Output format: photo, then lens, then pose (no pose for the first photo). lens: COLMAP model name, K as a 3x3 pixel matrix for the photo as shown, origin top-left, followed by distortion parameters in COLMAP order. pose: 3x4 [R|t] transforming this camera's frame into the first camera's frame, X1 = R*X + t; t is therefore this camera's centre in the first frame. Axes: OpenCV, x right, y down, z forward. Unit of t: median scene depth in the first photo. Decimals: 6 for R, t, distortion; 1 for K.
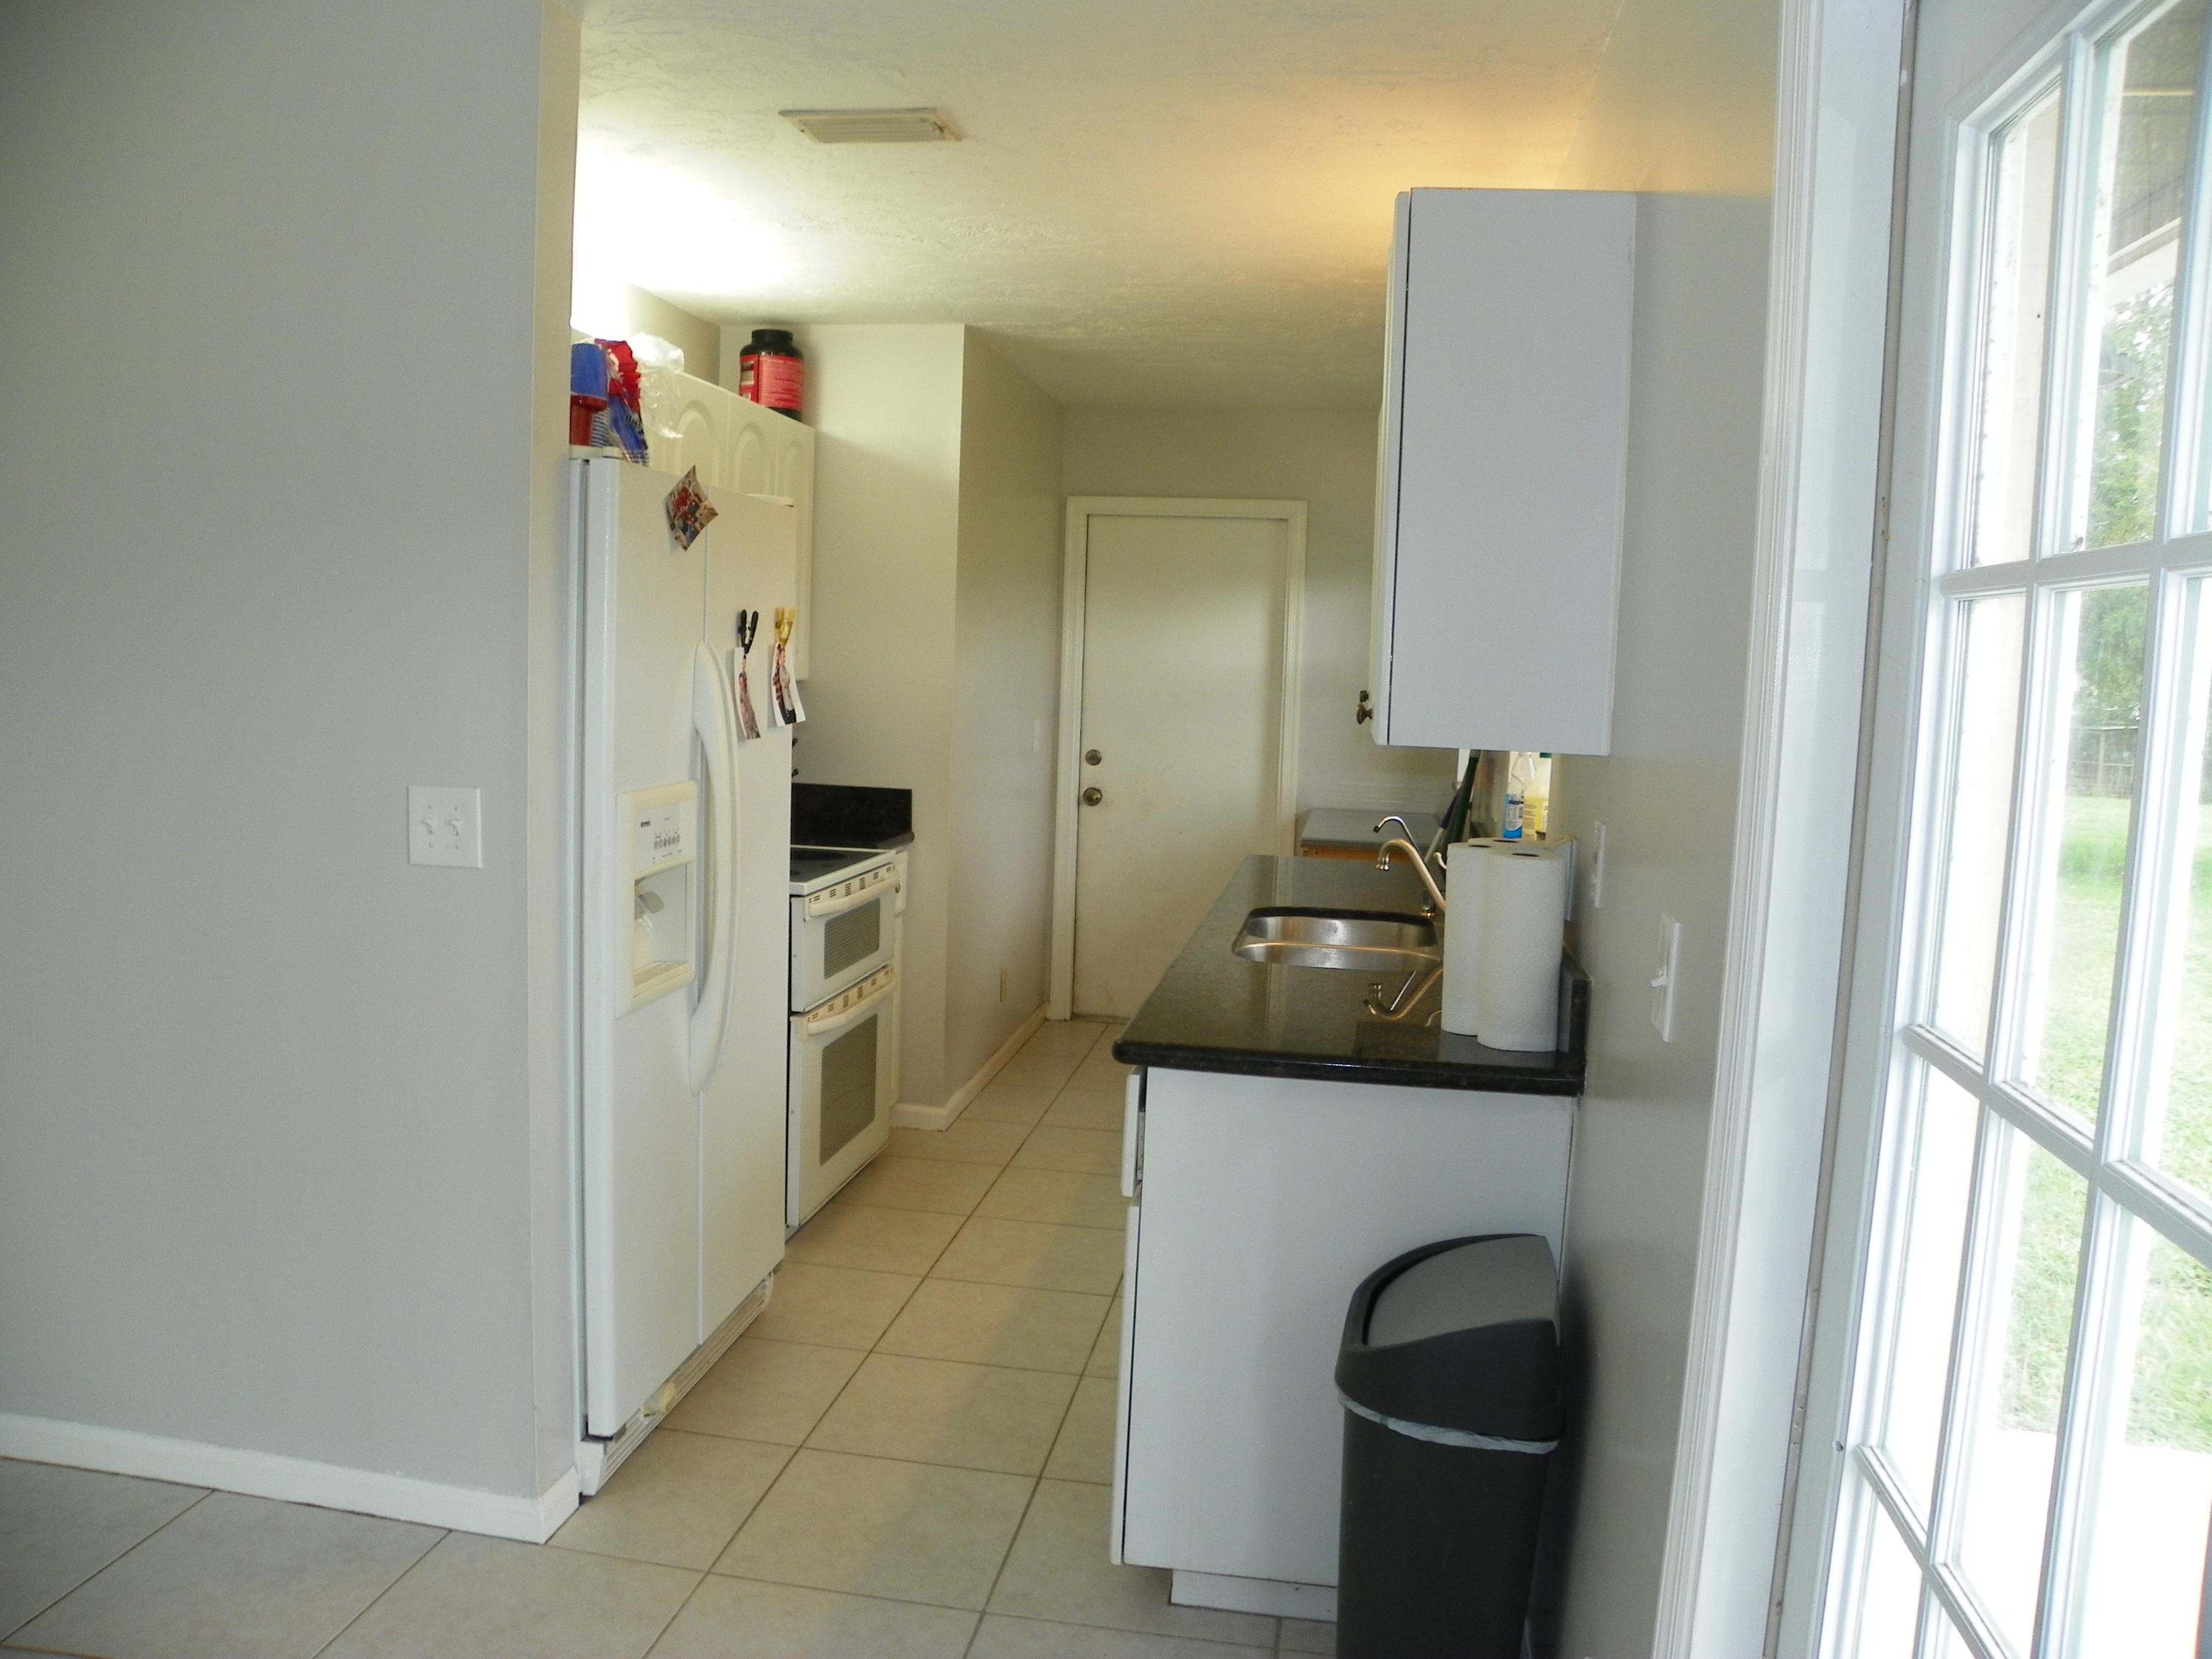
lens RADIAL K [[1671.6, 0, 1105.1], [0, 1671.6, 823.8], [0, 0, 1]] dist [-0.163119, 0.105830]
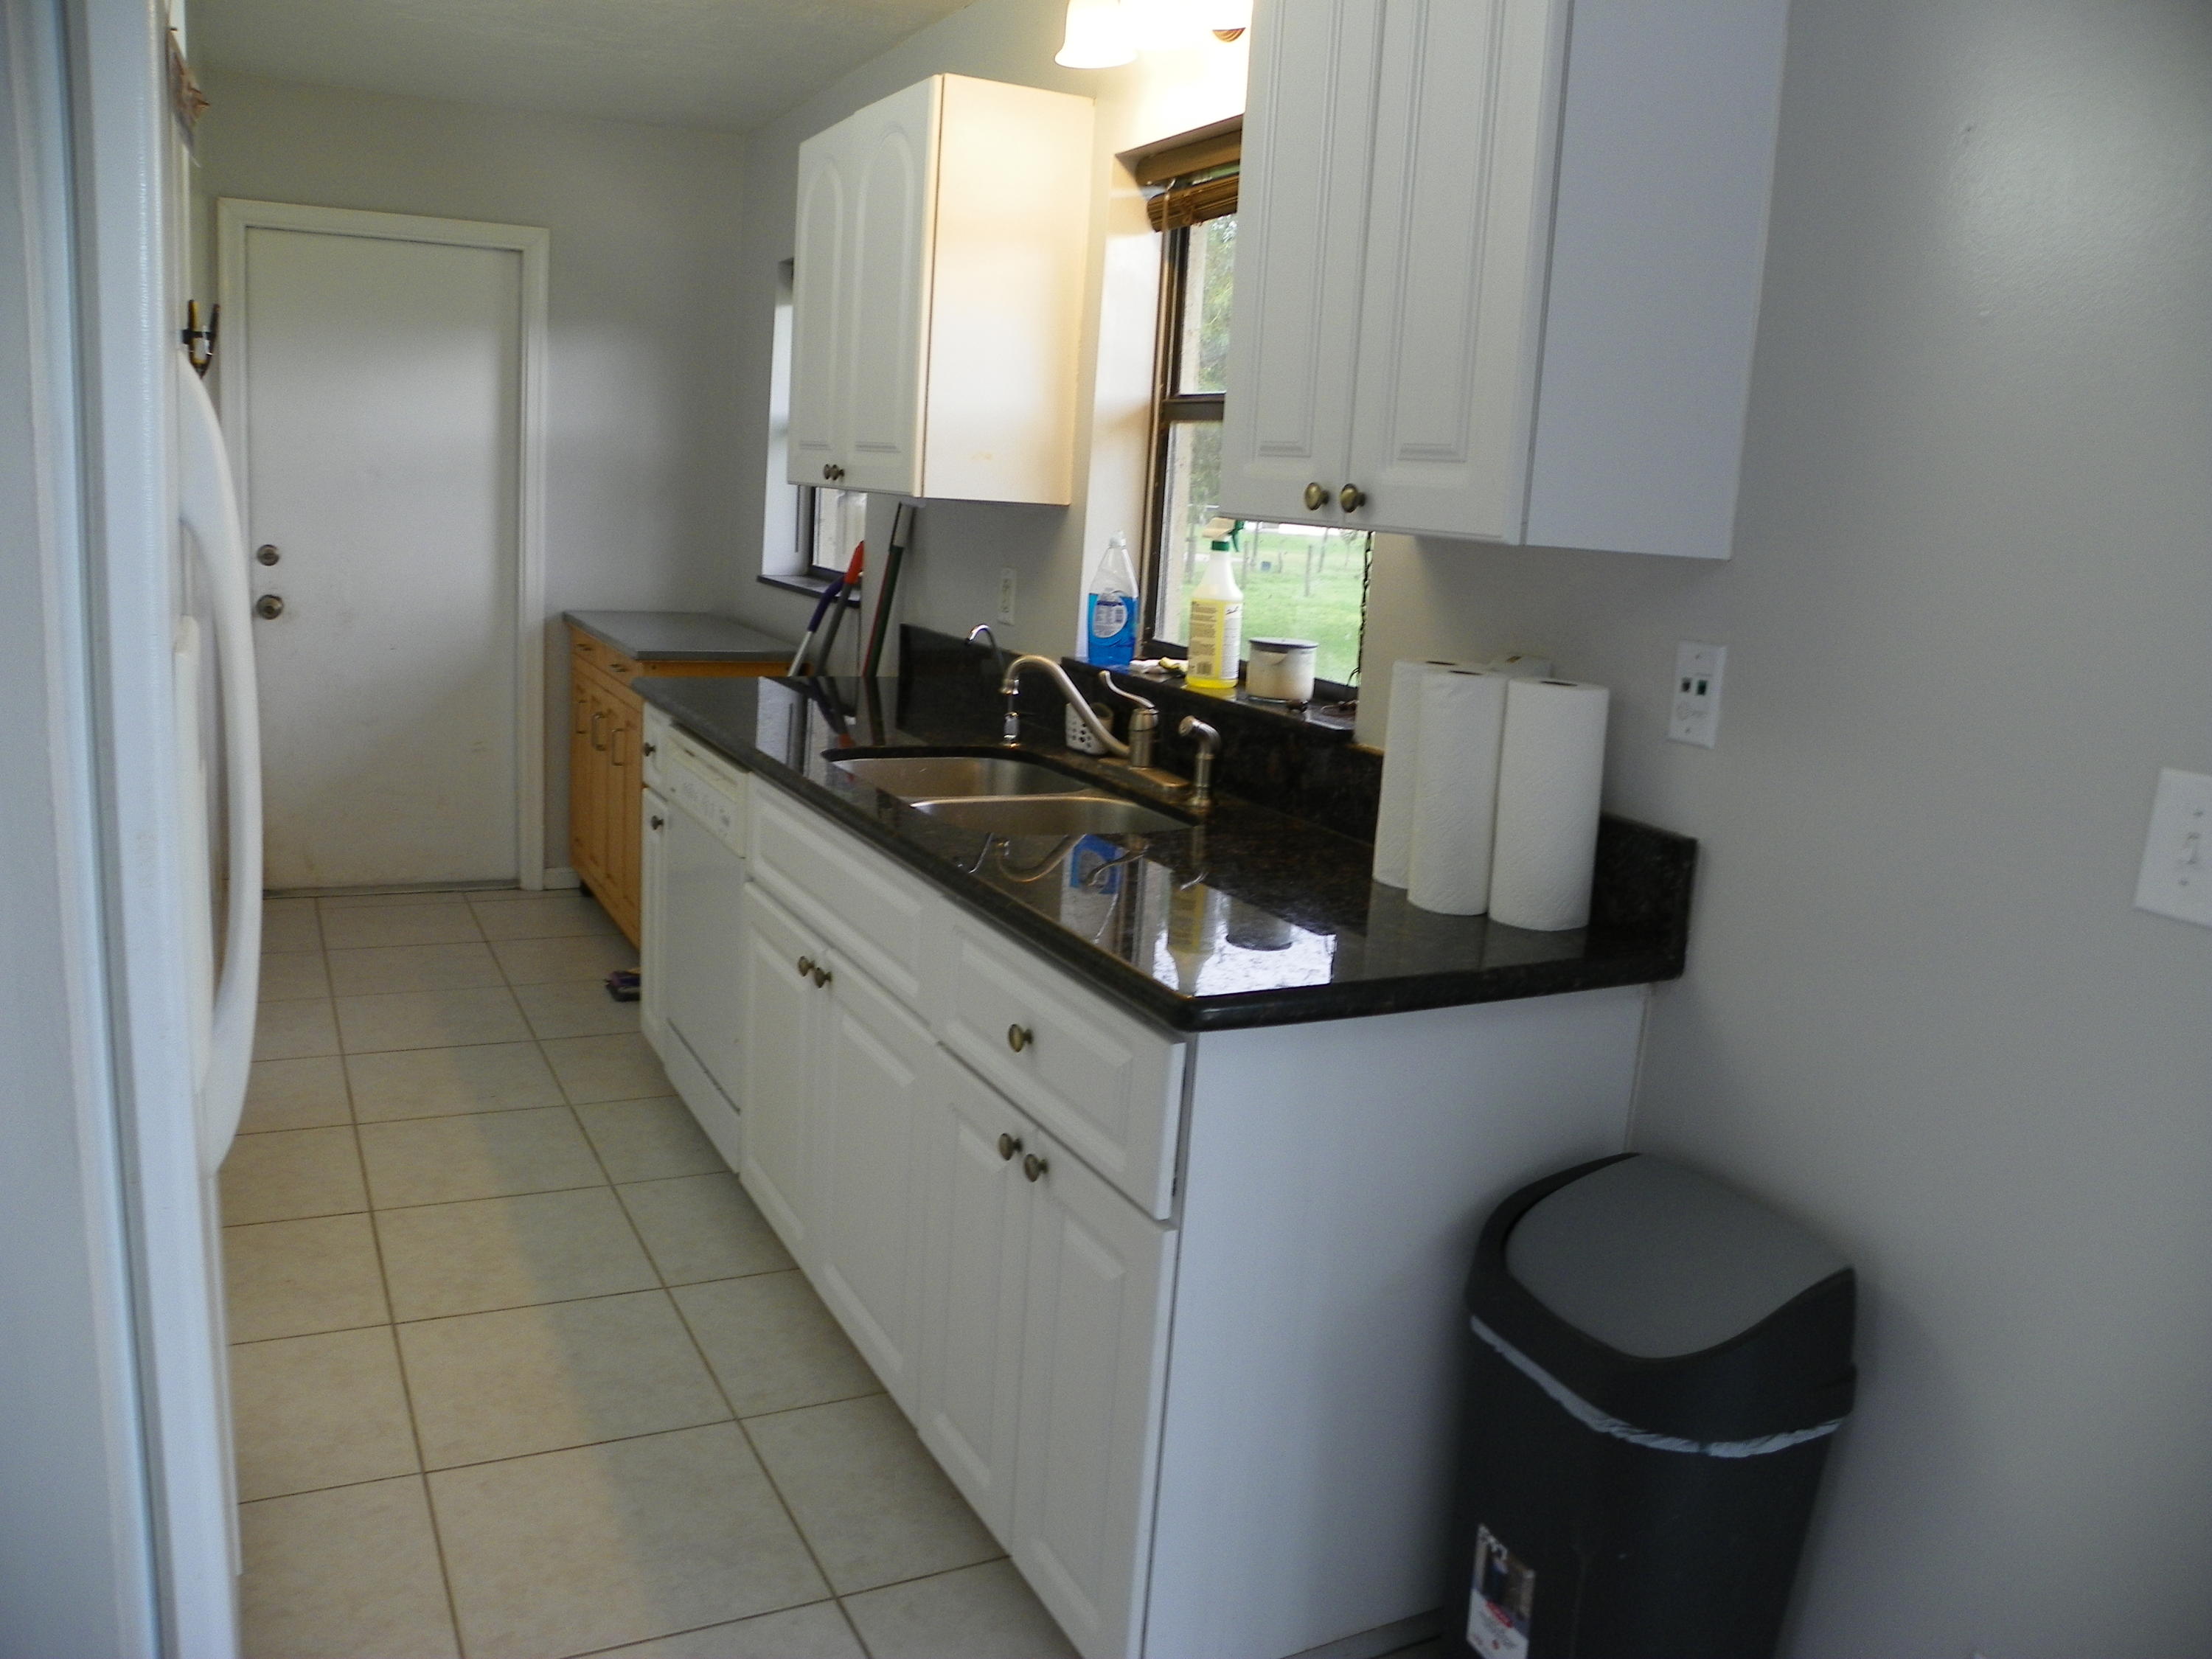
lens RADIAL K [[1671.6, 0, 1105.1], [0, 1671.6, 823.8], [0, 0, 1]] dist [-0.163119, 0.105830]
pose [[0.803988, -0.100953, 0.586014, -0.308737], [0.023526, 0.990112, 0.138290, -0.023360], [-0.594181, -0.097397, 0.798413, 0.392294]]
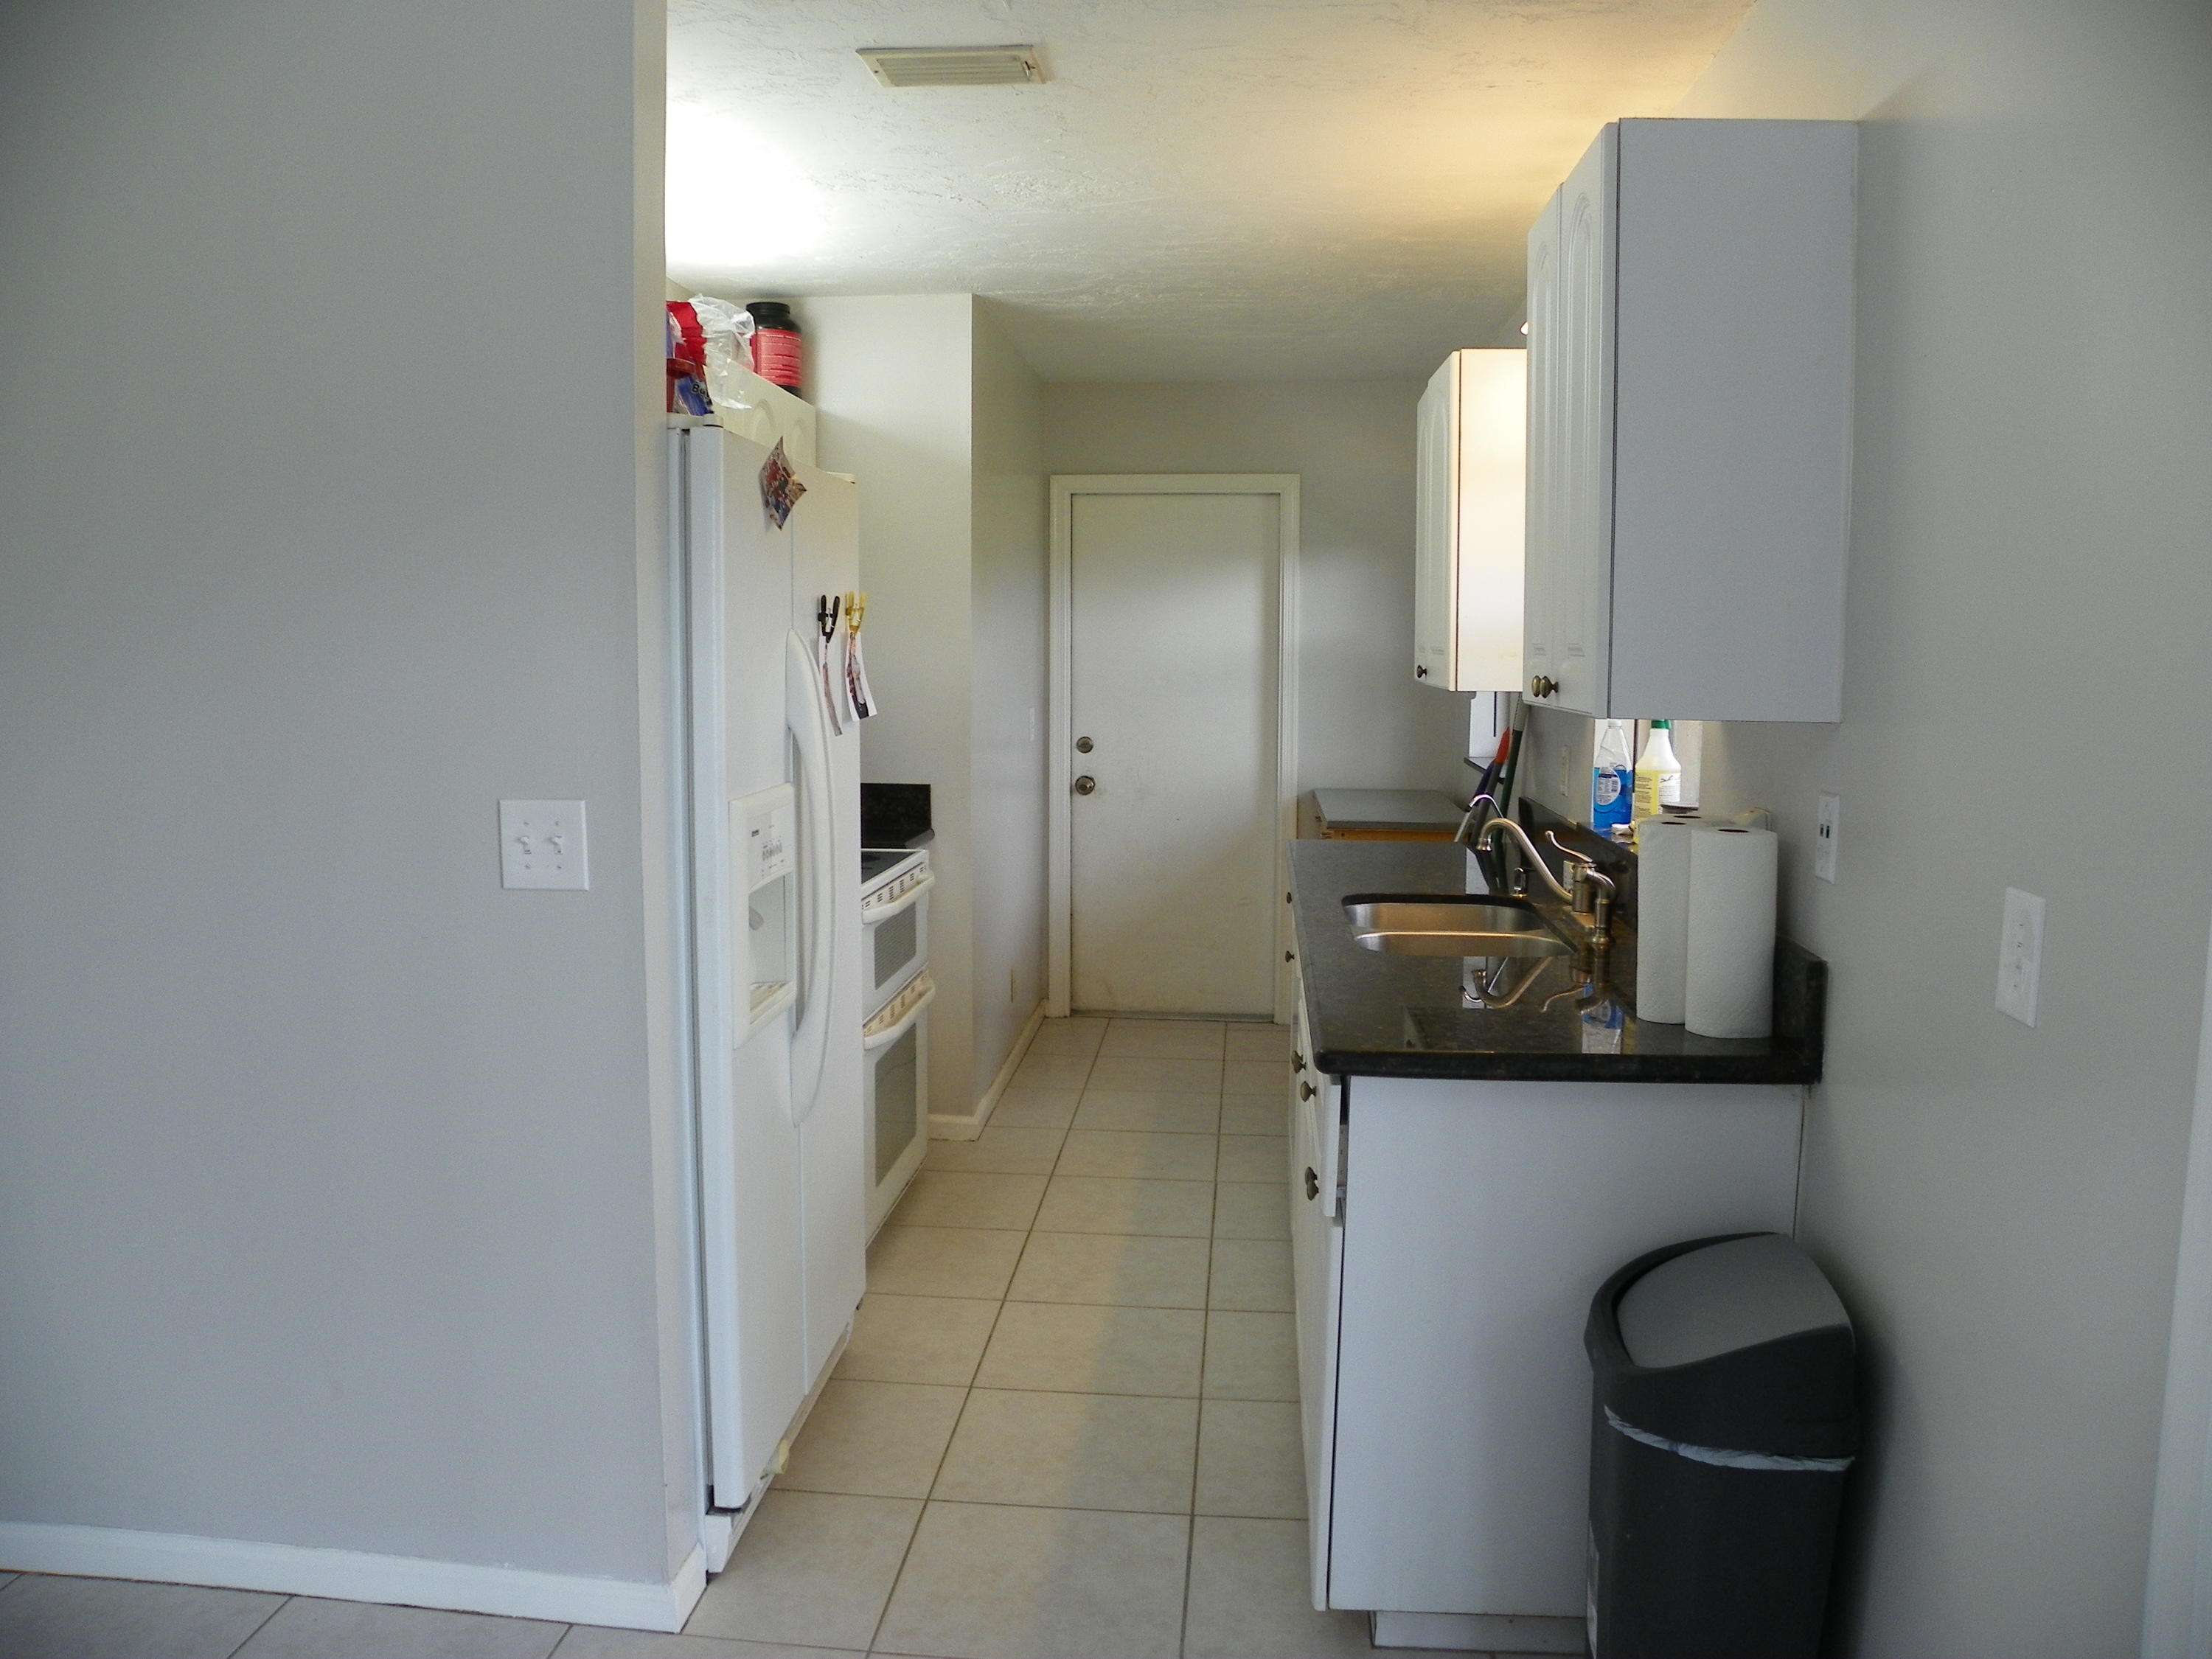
lens RADIAL K [[1671.6, 0, 1105.1], [0, 1671.6, 823.8], [0, 0, 1]] dist [-0.163119, 0.105830]
pose [[0.997216, -0.036915, 0.064791, -0.130388], [0.036371, 0.999293, 0.009548, -0.005862], [-0.065098, -0.007165, 0.997853, 0.072915]]
